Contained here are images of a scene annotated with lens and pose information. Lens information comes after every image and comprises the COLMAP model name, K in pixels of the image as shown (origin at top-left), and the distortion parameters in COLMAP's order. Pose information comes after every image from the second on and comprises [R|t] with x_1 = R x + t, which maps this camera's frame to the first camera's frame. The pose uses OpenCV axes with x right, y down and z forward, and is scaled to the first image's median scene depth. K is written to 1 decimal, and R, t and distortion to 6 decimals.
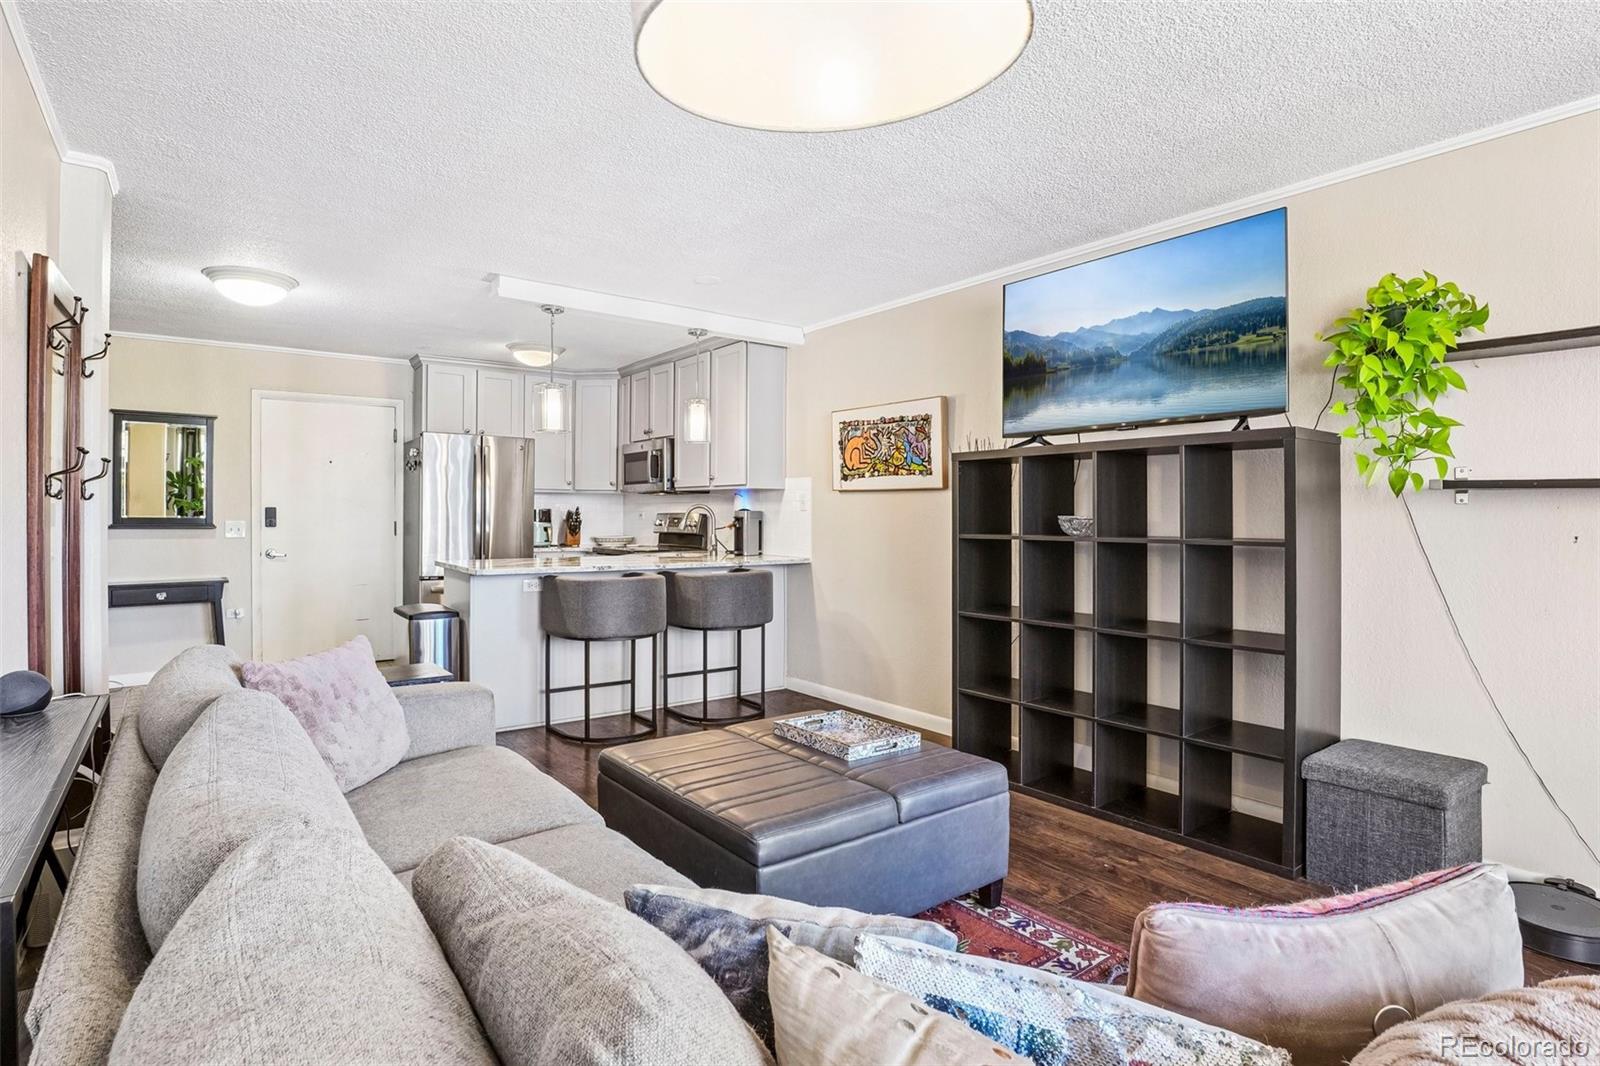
lens RADIAL K [[805.8, 0, 802.3], [0, 805.8, 517.3], [0, 0, 1]] dist [-0.043187, 0.008710]
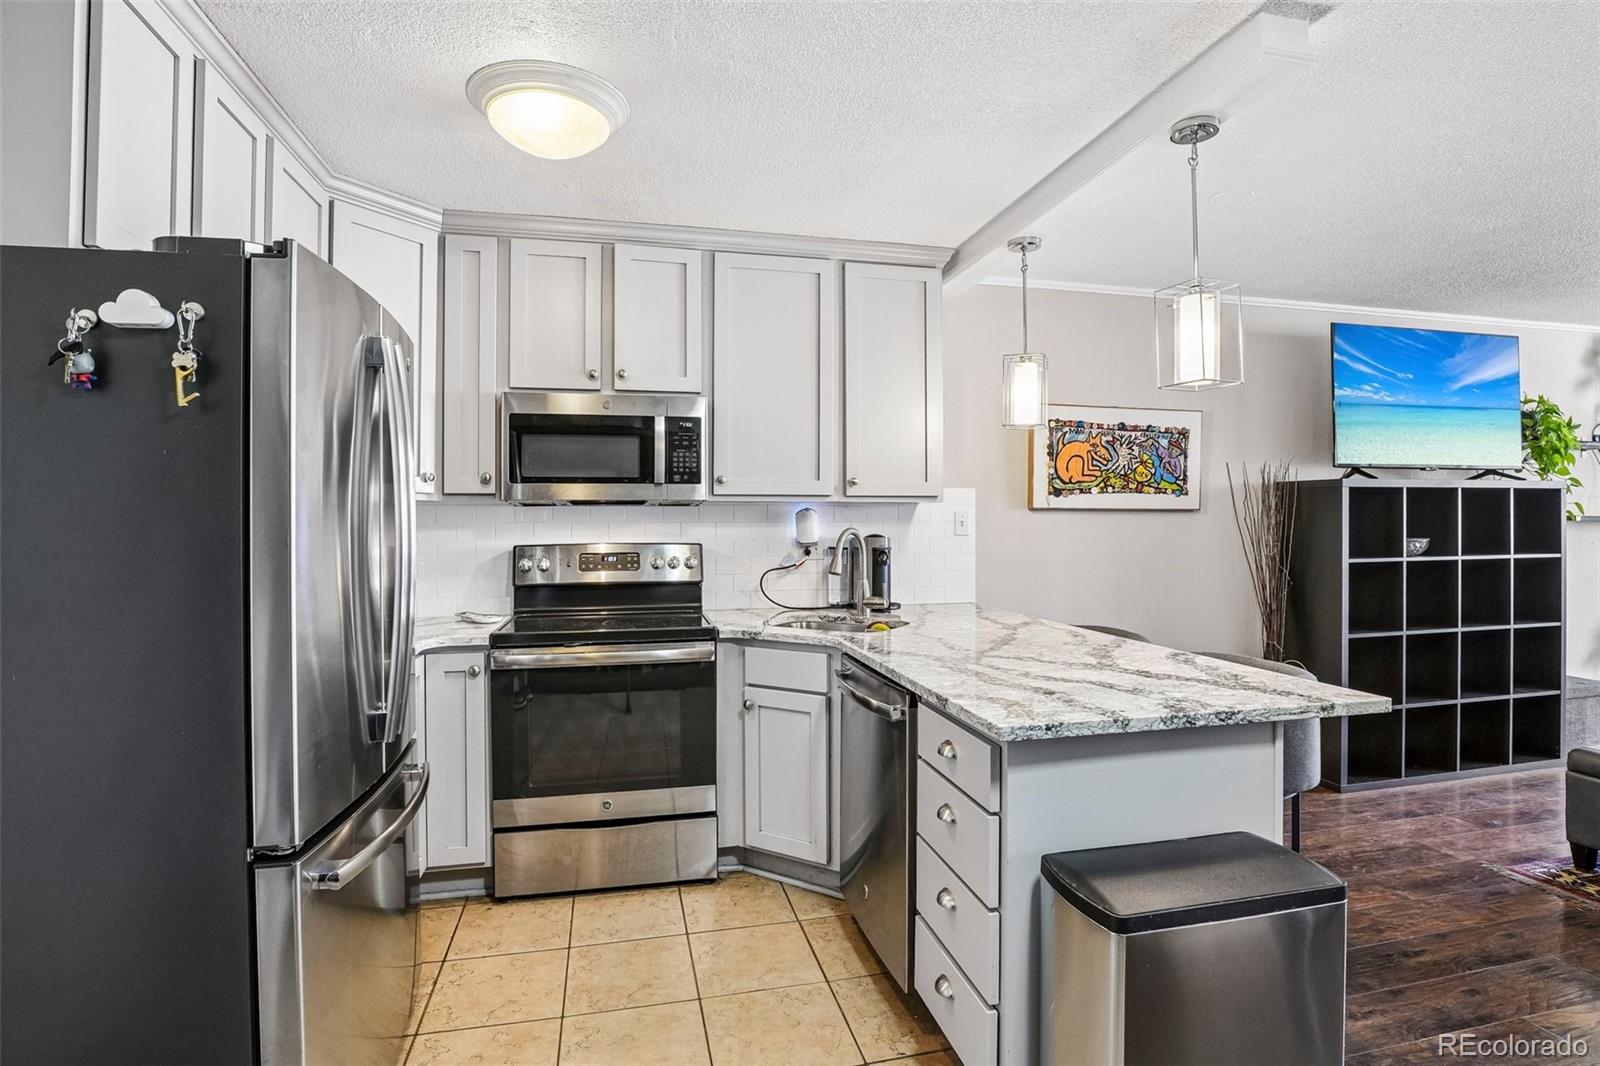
lens RADIAL K [[805.8, 0, 802.3], [0, 805.8, 517.3], [0, 0, 1]] dist [-0.043187, 0.008710]
pose [[0.415281, -0.001231, 0.909692, -0.736717], [0.007168, 0.999972, -0.001919, -0.025442], [-0.909665, 0.007317, 0.415278, 0.894024]]
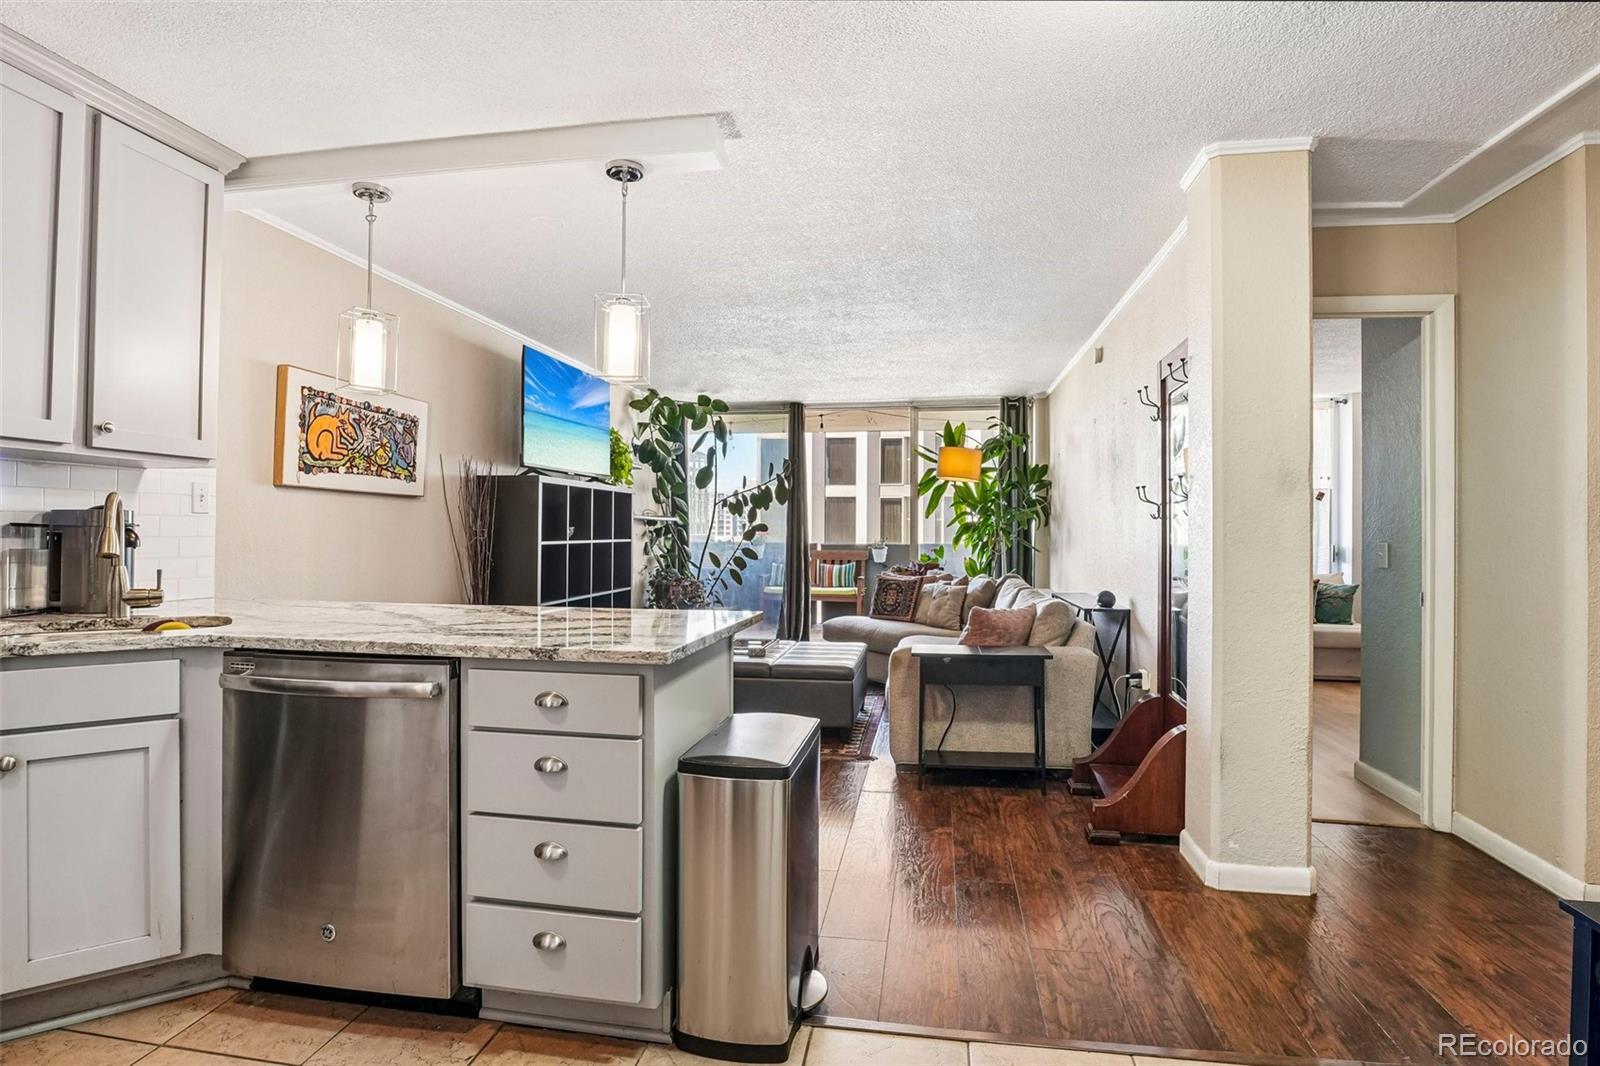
lens RADIAL K [[804.4, 0, 800.3], [0, 804.4, 522.4], [0, 0, 1]] dist [-0.032896, 0.001222]
pose [[-0.679820, 0.002892, 0.733373, -0.722383], [-0.005766, 0.999940, -0.009288, 0.000457], [-0.733356, -0.010543, -0.679763, 1.139900]]
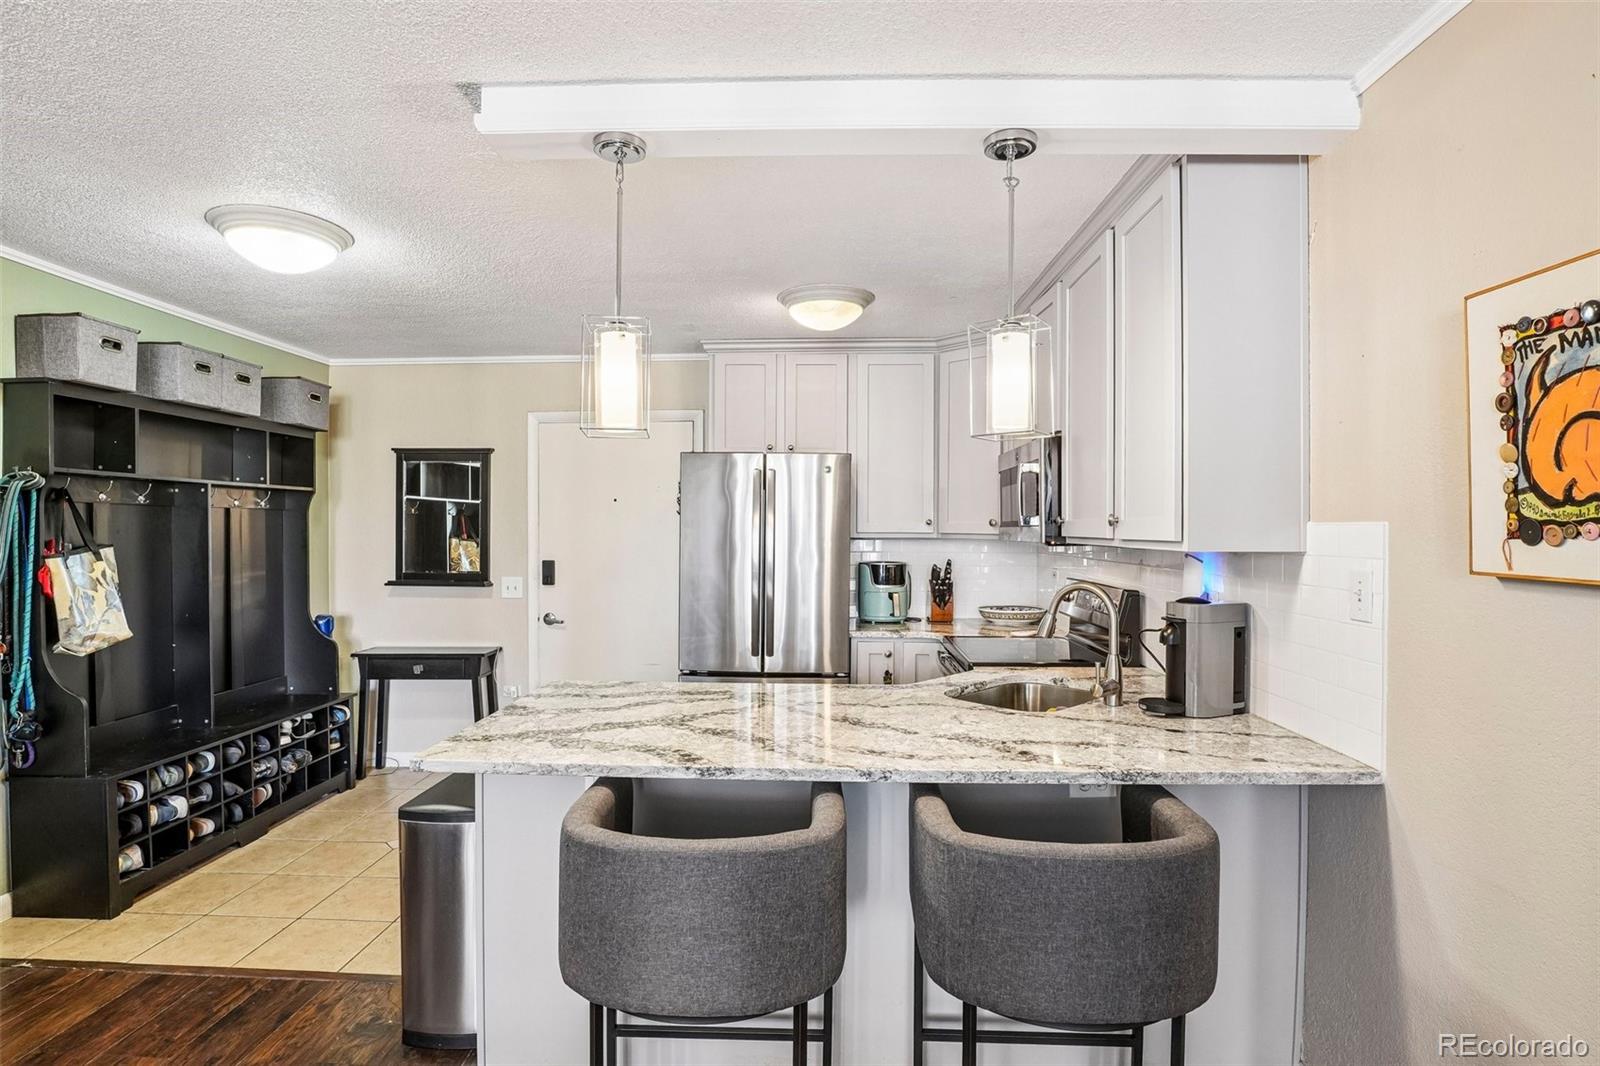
lens RADIAL K [[792.5, 0, 804.7], [0, 792.5, 536.3], [0, 0, 1]] dist [-0.044698, 0.010925]
pose [[0.775321, 0.004575, -0.631551, 0.027766], [-0.002010, 0.999987, 0.004776, -0.047842], [0.631565, -0.002433, 0.775319, 0.647374]]
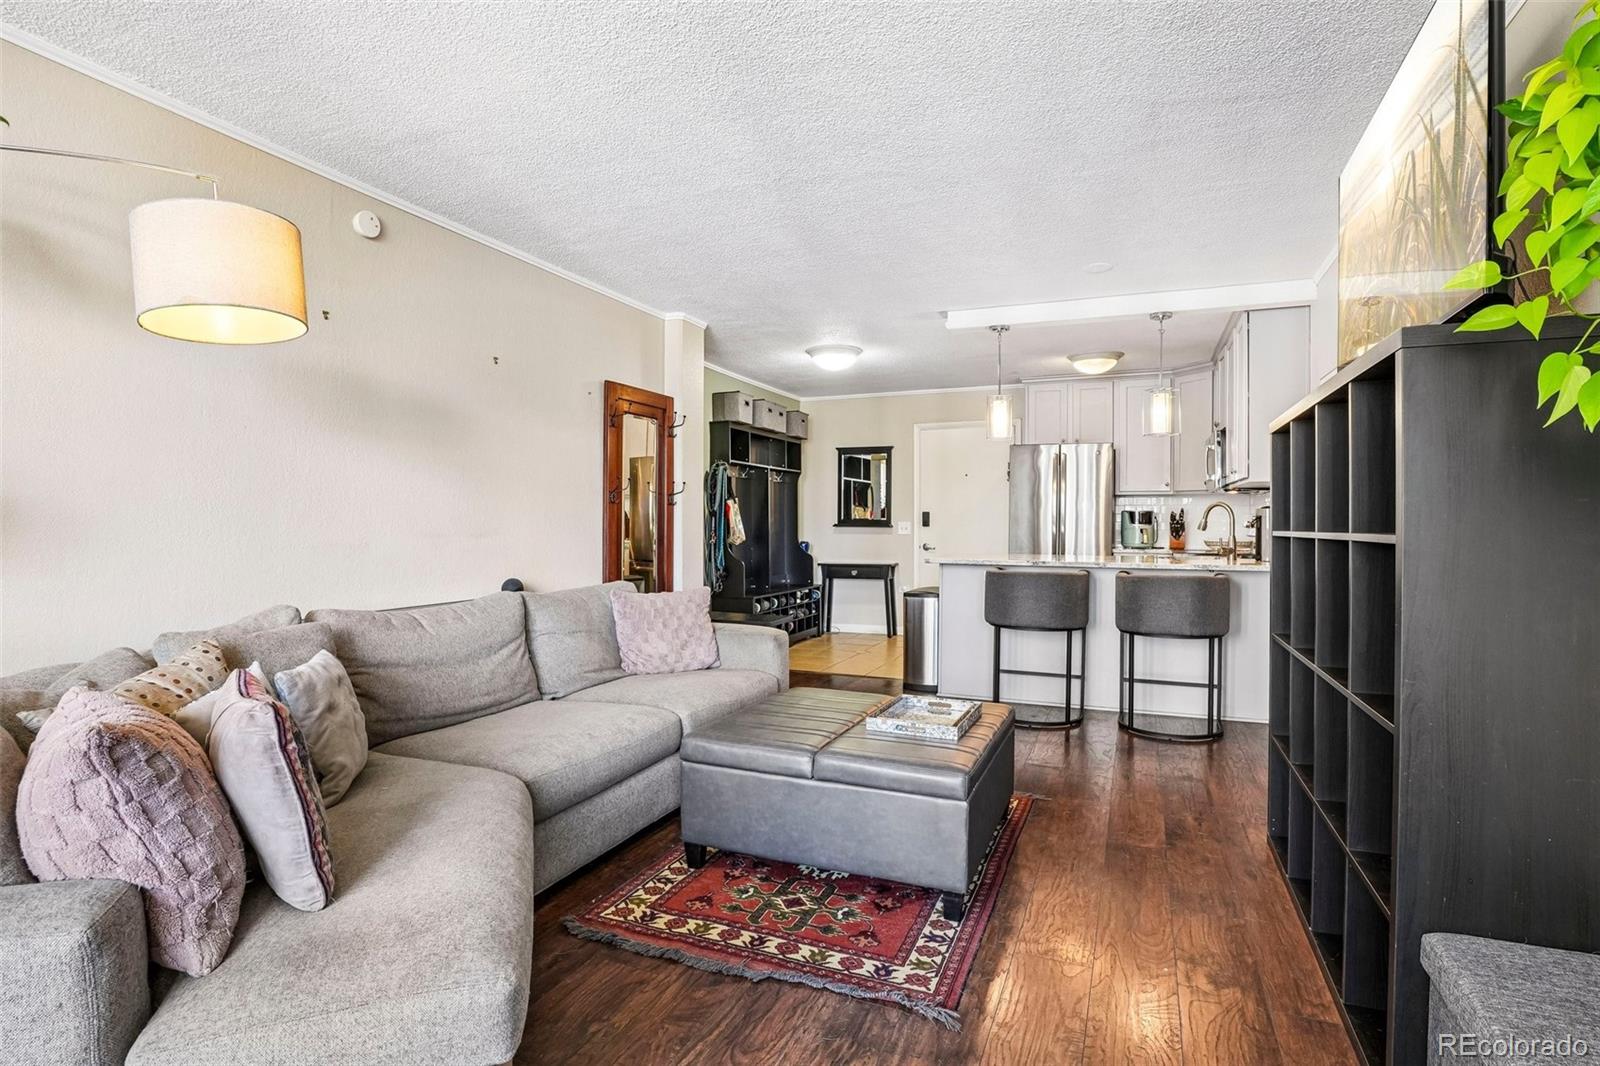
lens RADIAL K [[801.9, 0, 807.2], [0, 801.9, 530.0], [0, 0, 1]] dist [-0.043669, 0.010412]
pose [[0.500364, 0.006490, -0.865791, 0.457277], [-0.003411, 0.999979, 0.005525, 0.013322], [0.865808, 0.000189, 0.500376, 0.185044]]
